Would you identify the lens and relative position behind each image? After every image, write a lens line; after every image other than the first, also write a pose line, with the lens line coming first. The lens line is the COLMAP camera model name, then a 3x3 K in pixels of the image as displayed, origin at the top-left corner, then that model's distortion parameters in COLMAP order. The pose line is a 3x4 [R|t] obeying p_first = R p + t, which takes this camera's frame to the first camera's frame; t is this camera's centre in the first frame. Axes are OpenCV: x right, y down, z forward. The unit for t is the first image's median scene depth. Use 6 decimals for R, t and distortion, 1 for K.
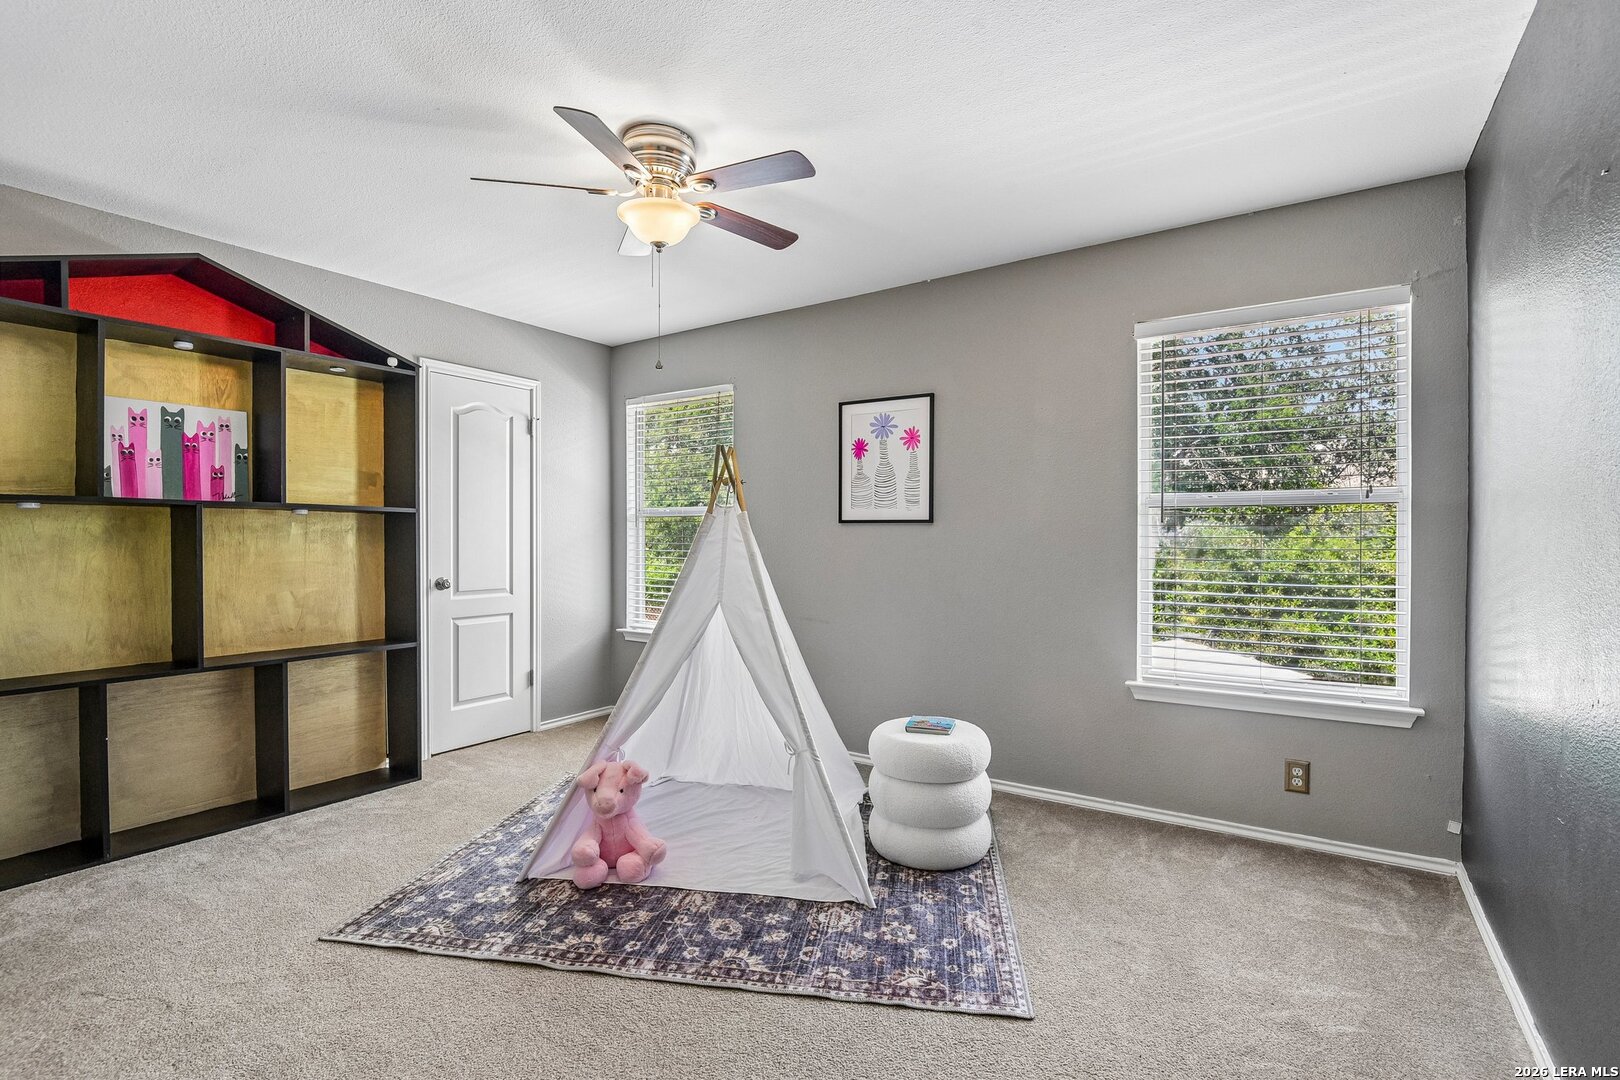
lens RADIAL K [[742.4, 0, 804.4], [0, 742.4, 539.8], [0, 0, 1]] dist [-0.004506, -0.012061]
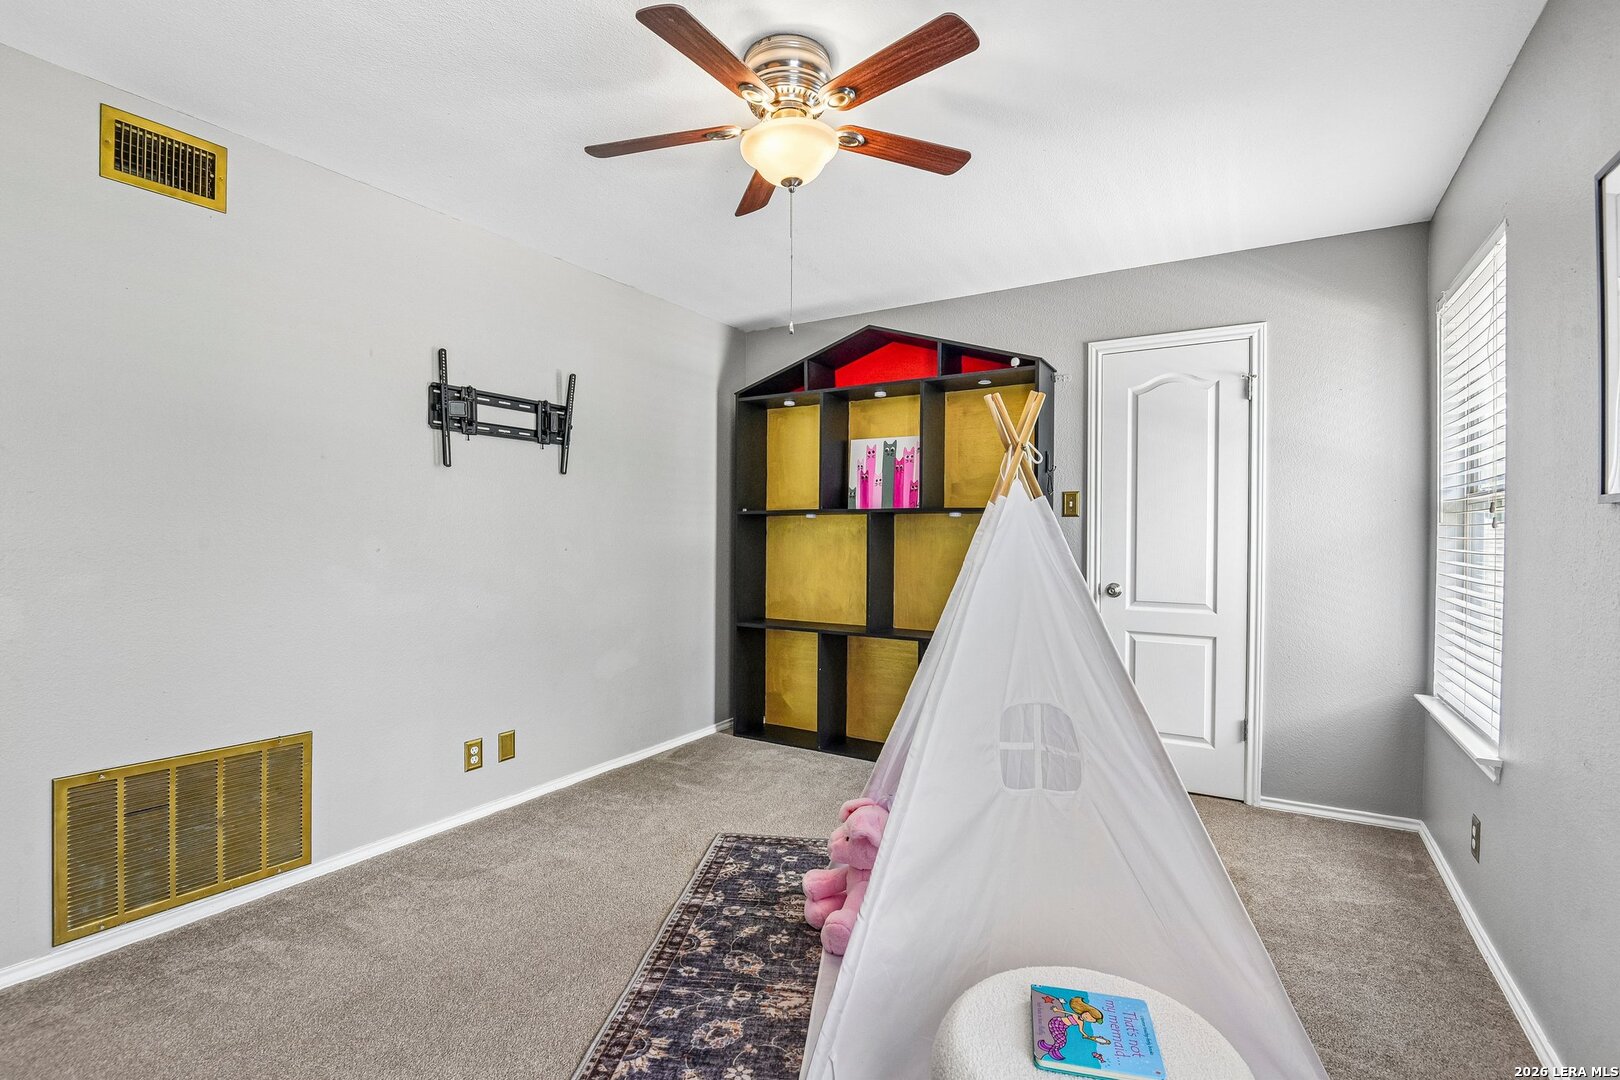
lens RADIAL K [[742.4, 0, 804.4], [0, 742.4, 539.8], [0, 0, 1]] dist [-0.004506, -0.012061]
pose [[0.050551, 0.006259, -0.998702, 0.579286], [-0.009215, 0.999941, 0.005800, -0.004117], [0.998679, 0.008910, 0.050605, 0.894249]]
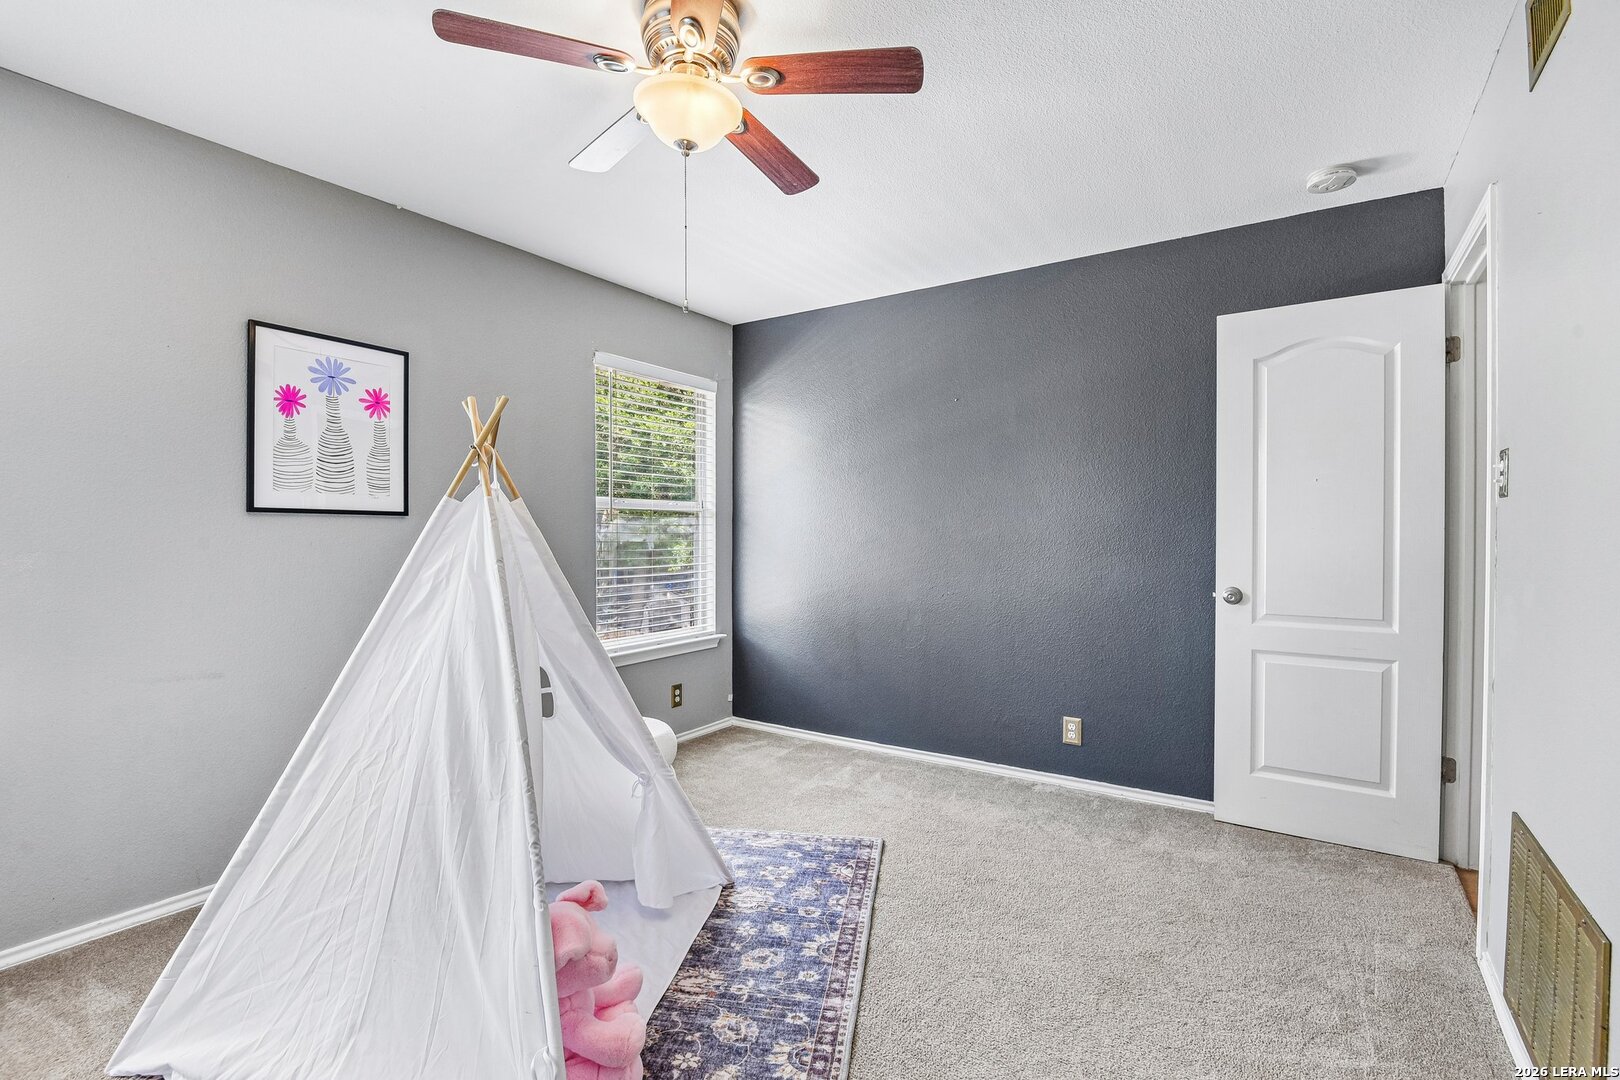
lens RADIAL K [[742.4, 0, 804.4], [0, 742.4, 539.8], [0, 0, 1]] dist [-0.004506, -0.012061]
pose [[-0.006996, -0.009911, 0.999926, -0.872975], [0.005746, 0.999934, 0.009951, -0.003633], [-0.999959, 0.005815, -0.006938, 0.812326]]
